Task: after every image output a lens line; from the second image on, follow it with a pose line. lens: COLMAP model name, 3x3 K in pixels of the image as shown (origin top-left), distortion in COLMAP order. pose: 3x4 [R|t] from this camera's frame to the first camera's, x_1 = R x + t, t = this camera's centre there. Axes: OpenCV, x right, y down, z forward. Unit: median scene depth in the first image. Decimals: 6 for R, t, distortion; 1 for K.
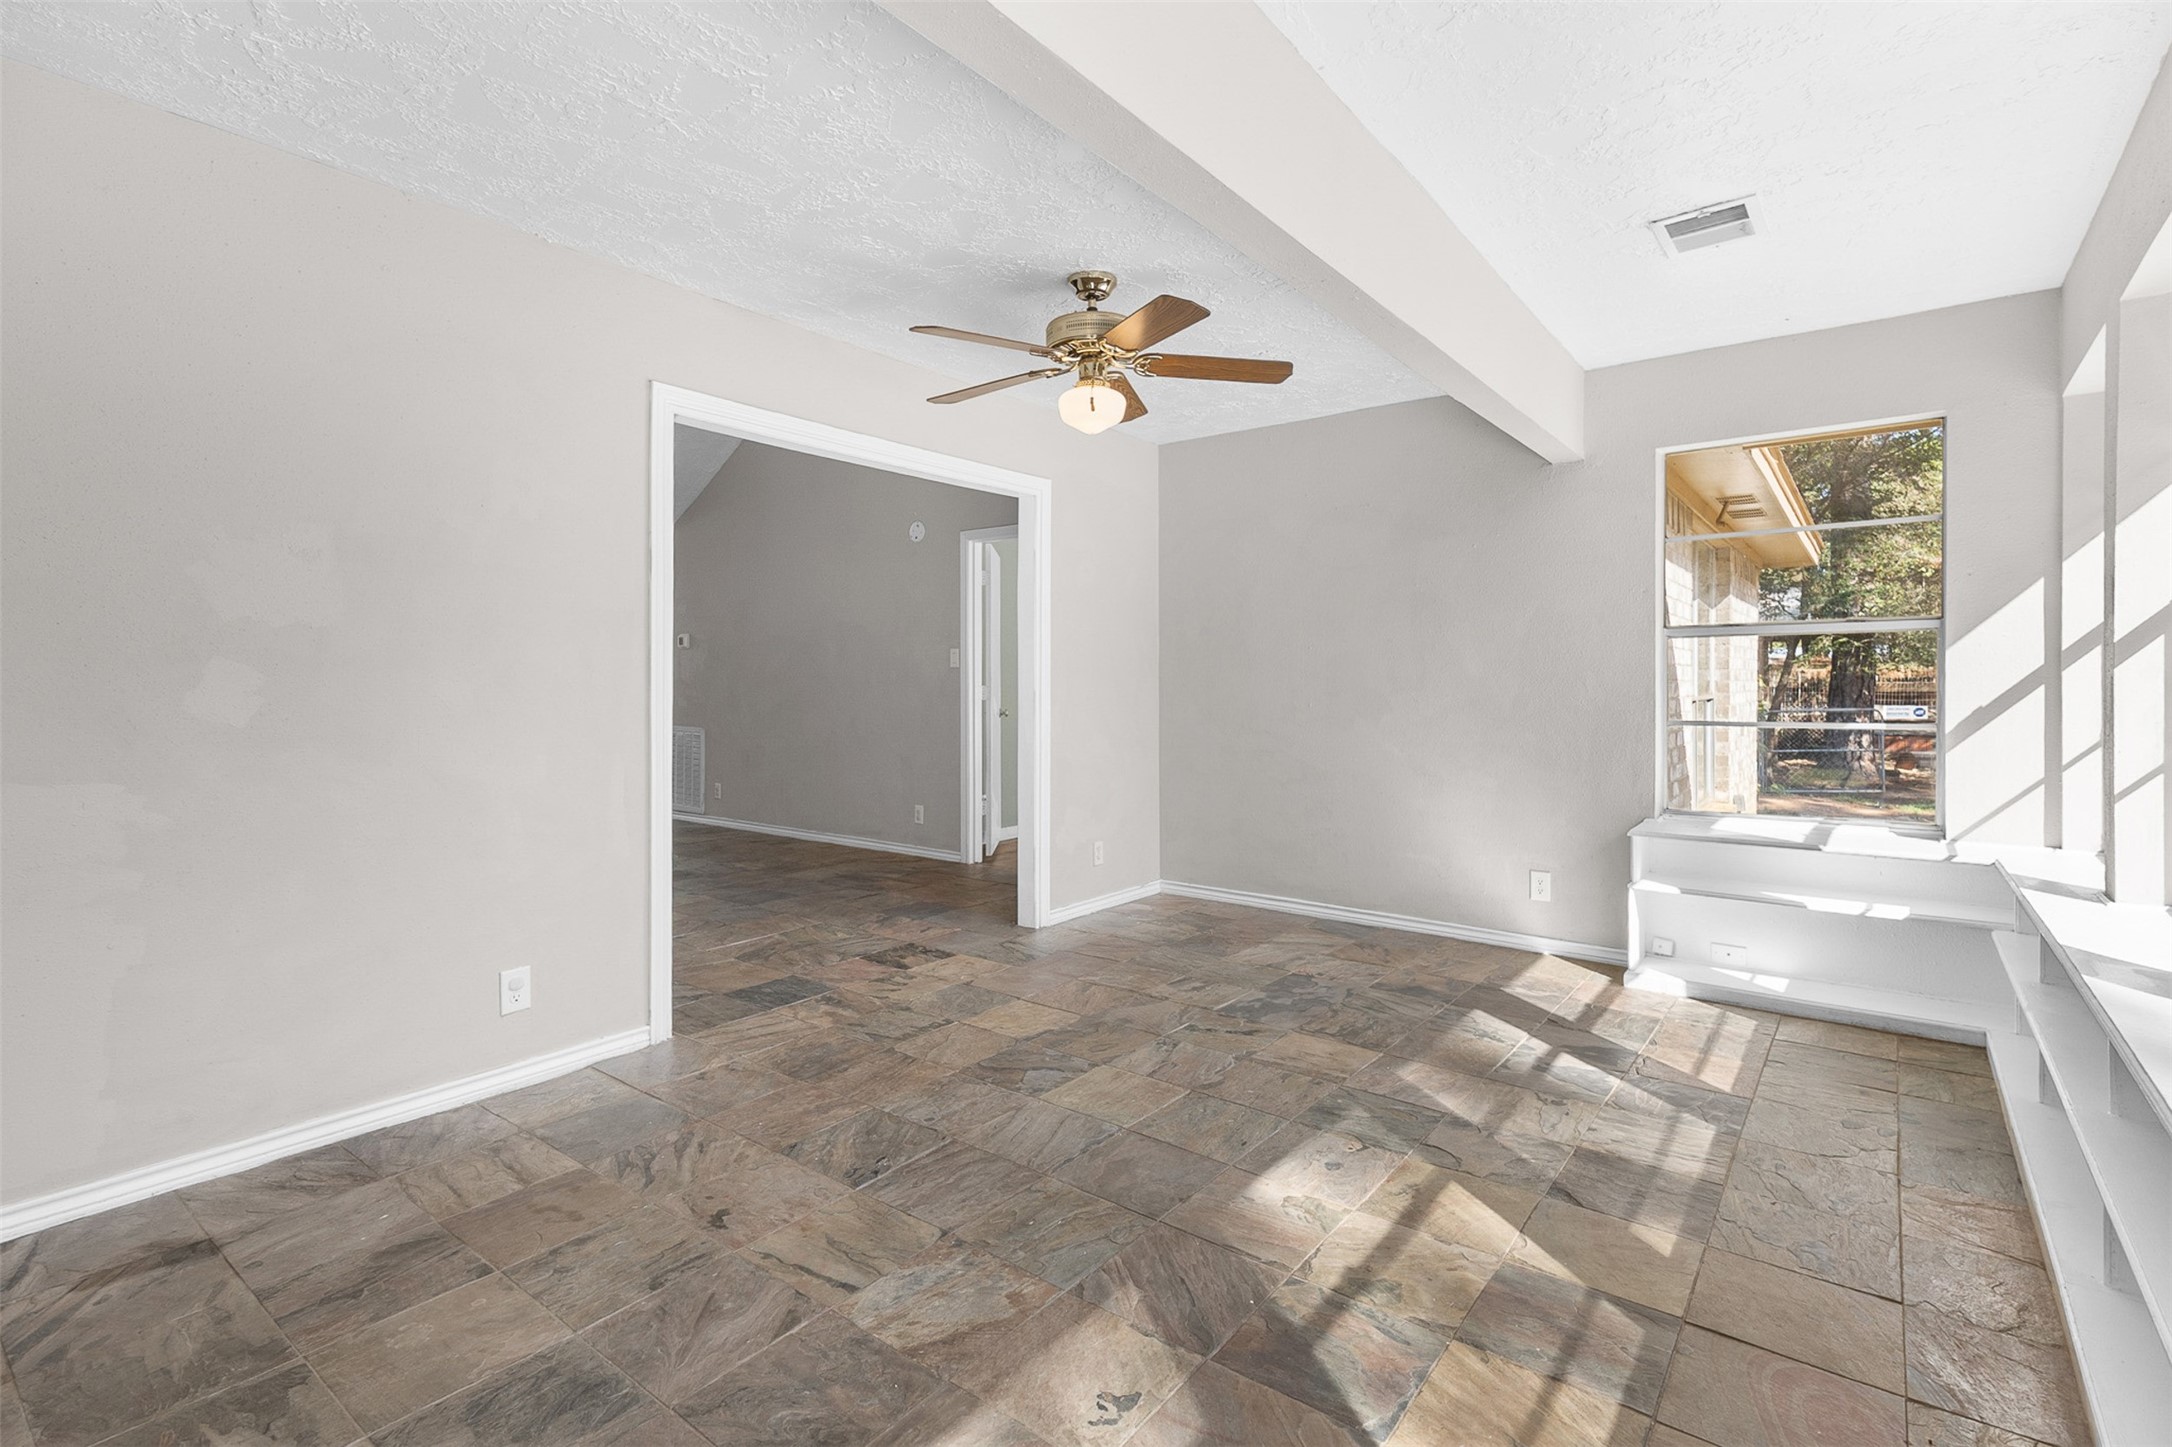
lens RADIAL K [[1018.8, 0, 1095.1], [0, 1018.8, 697.6], [0, 0, 1]] dist [0.021885, -0.001120]
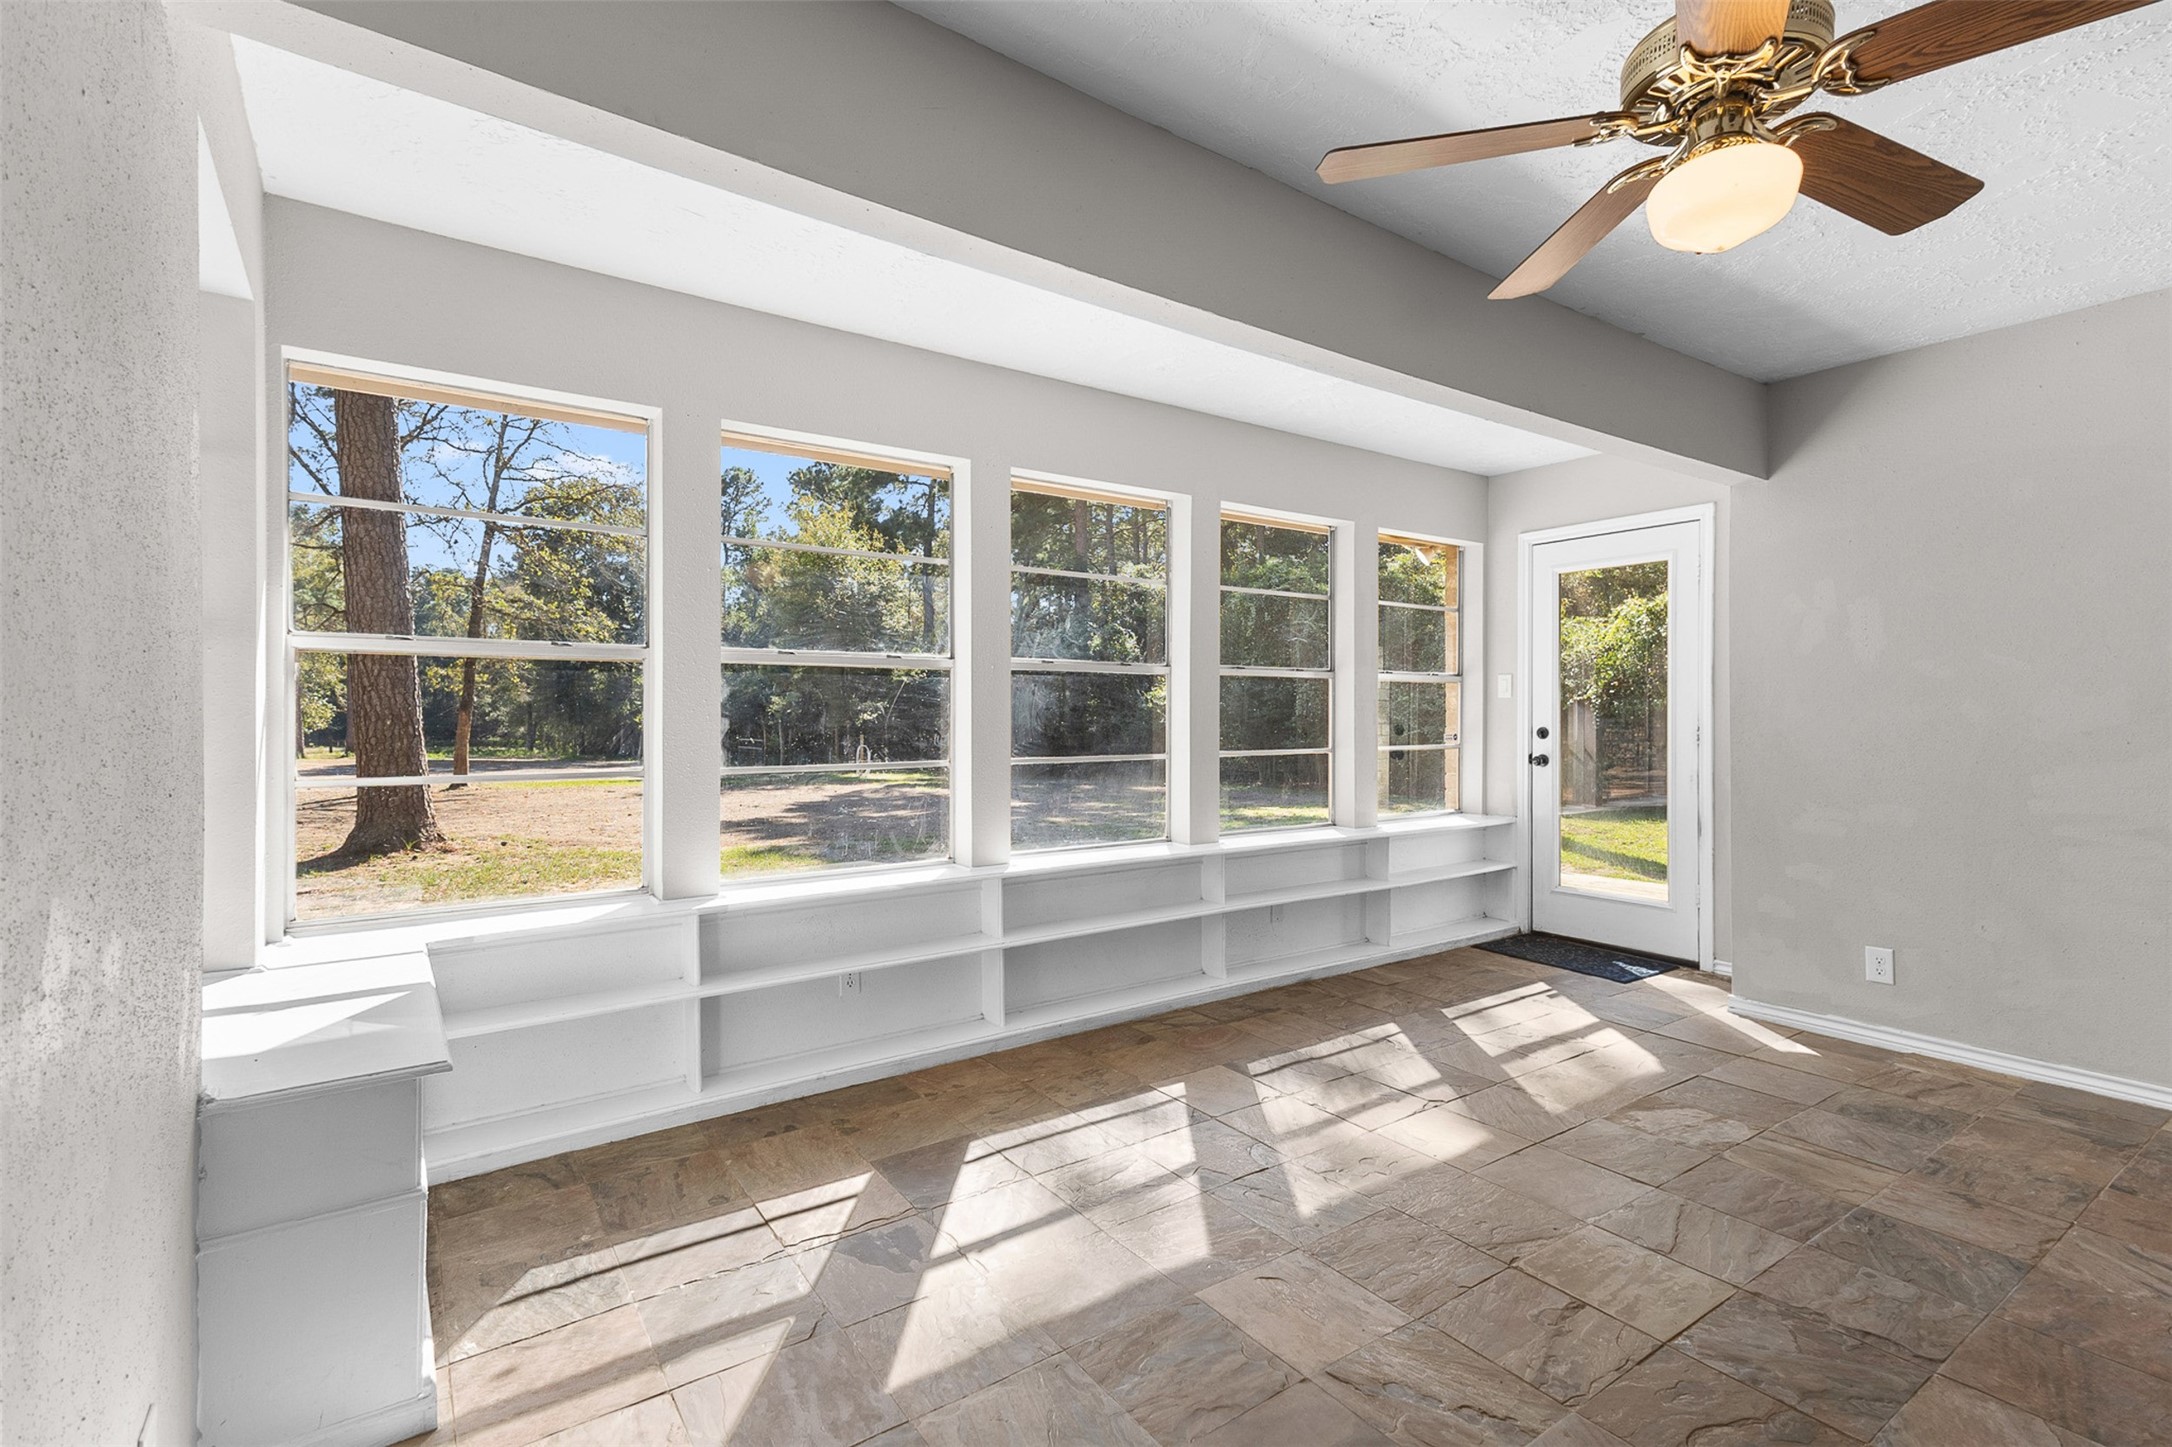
lens RADIAL K [[1018.8, 0, 1095.1], [0, 1018.8, 697.6], [0, 0, 1]] dist [0.021885, -0.001120]
pose [[-0.958839, 0.000278, 0.283950, 0.179439], [0.002313, 0.999974, 0.006832, -0.039513], [-0.283941, 0.007208, -0.958815, 1.884640]]
